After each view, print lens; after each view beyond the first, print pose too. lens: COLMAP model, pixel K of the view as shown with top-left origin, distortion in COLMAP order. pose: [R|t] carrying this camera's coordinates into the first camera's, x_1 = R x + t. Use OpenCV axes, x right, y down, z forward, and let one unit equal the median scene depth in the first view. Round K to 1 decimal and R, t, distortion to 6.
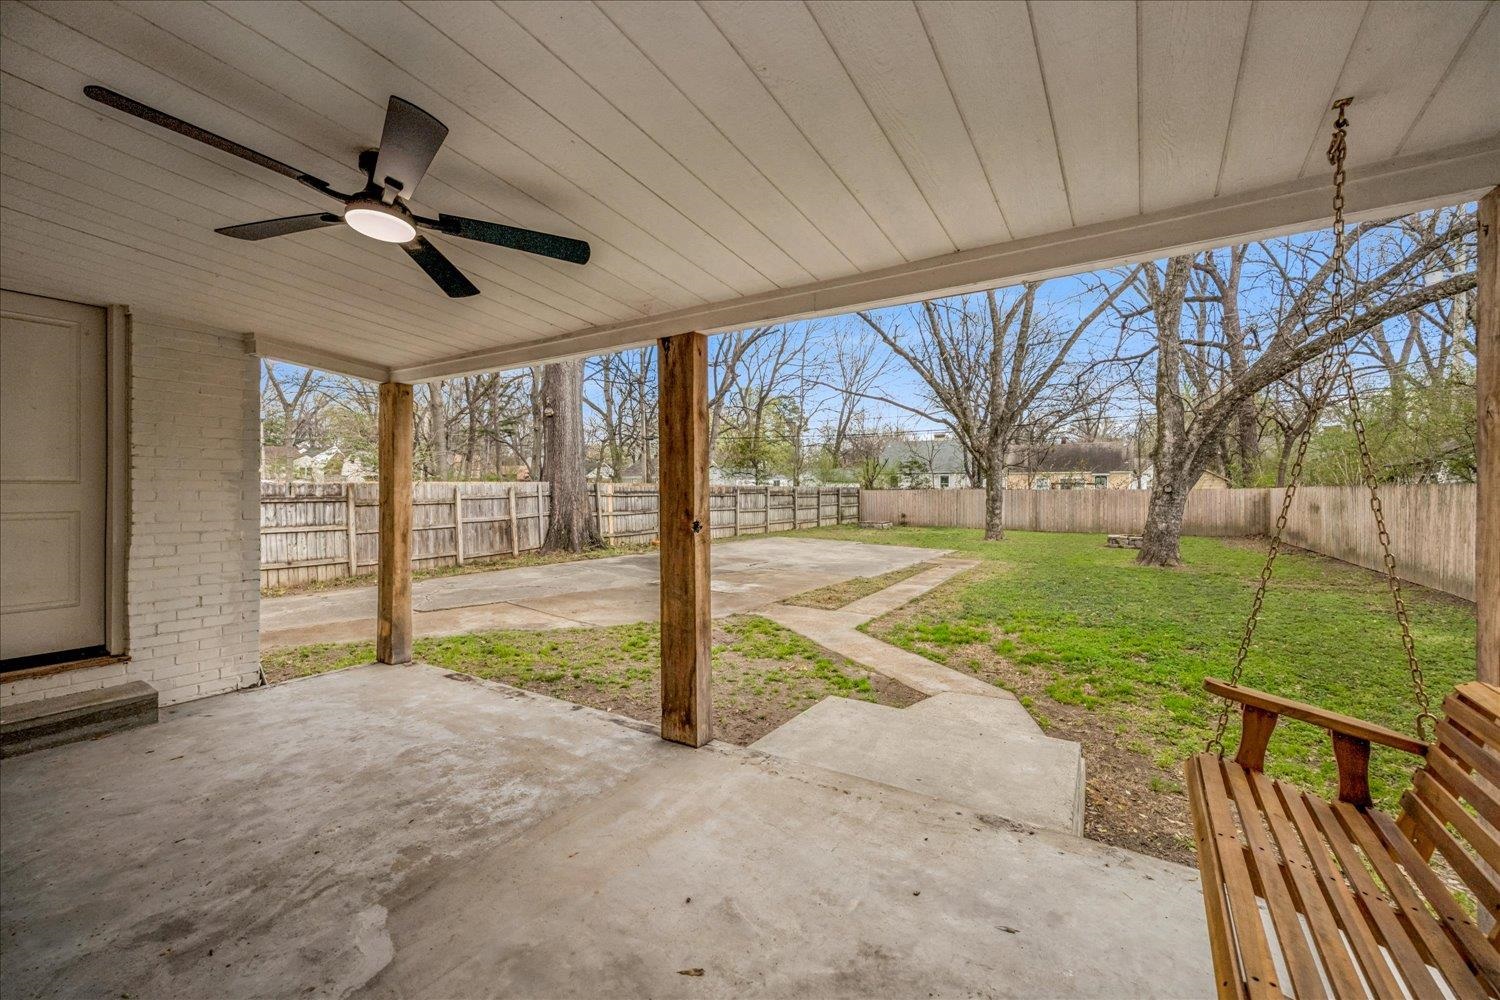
lens RADIAL K [[579.5, 0, 749.3], [0, 579.5, 496.1], [0, 0, 1]] dist [-0.002052, -0.000016]
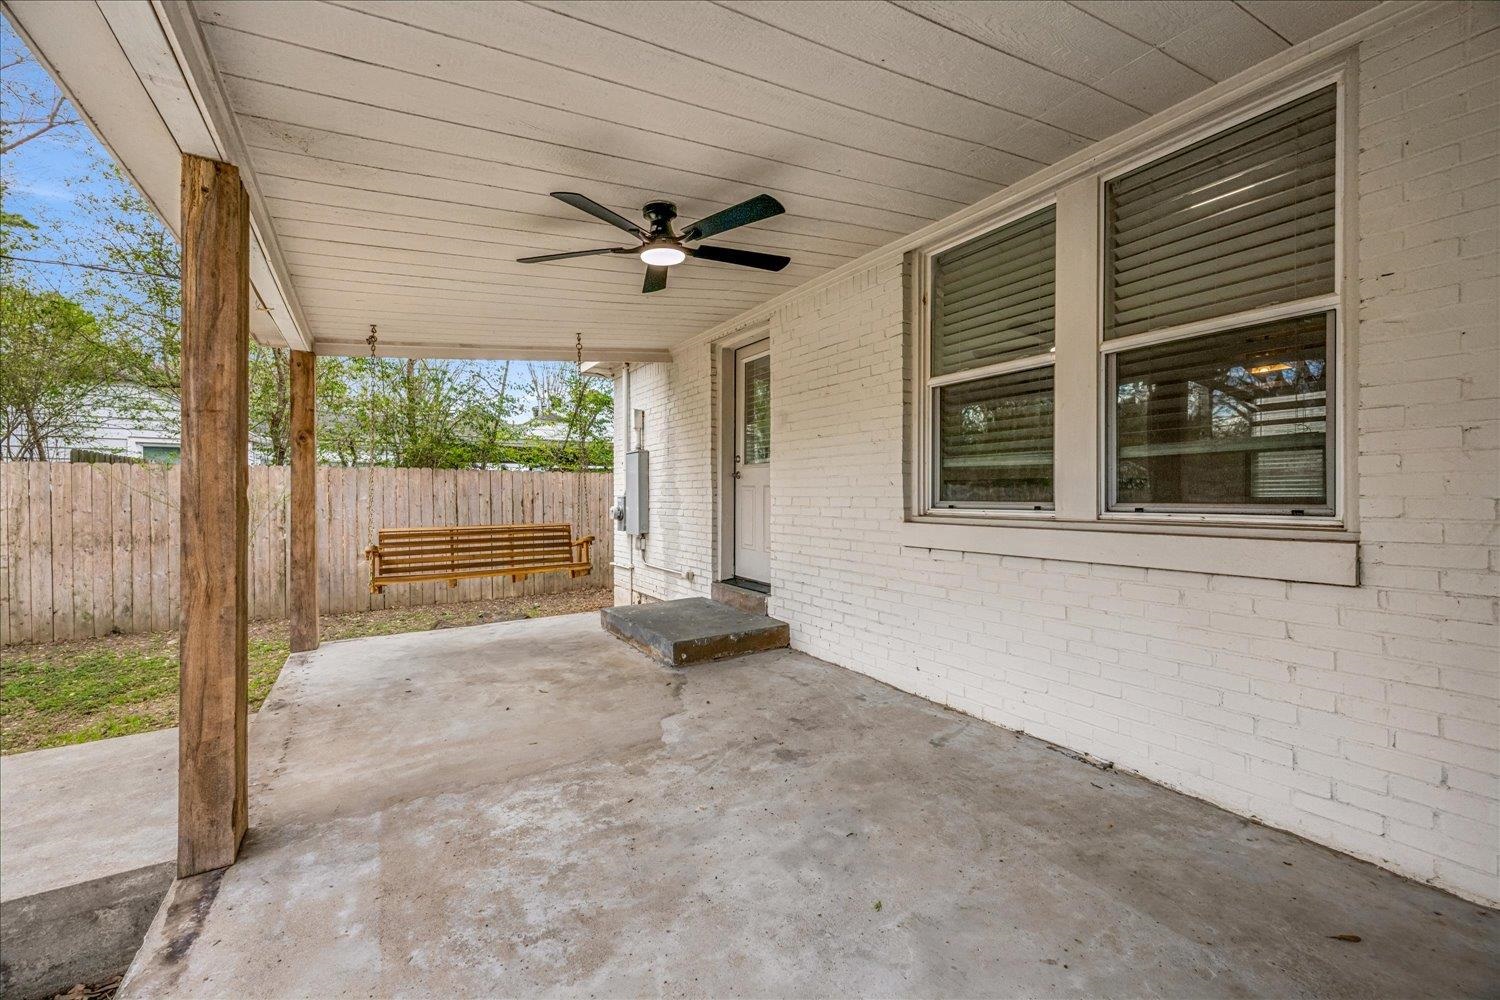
lens RADIAL K [[579.5, 0, 749.3], [0, 579.5, 496.1], [0, 0, 1]] dist [-0.002052, -0.000016]
pose [[-0.890796, -0.002628, 0.454395, -1.126877], [0.005153, 0.999861, 0.015886, 0.064055], [-0.454373, 0.016493, -0.890659, 1.662603]]
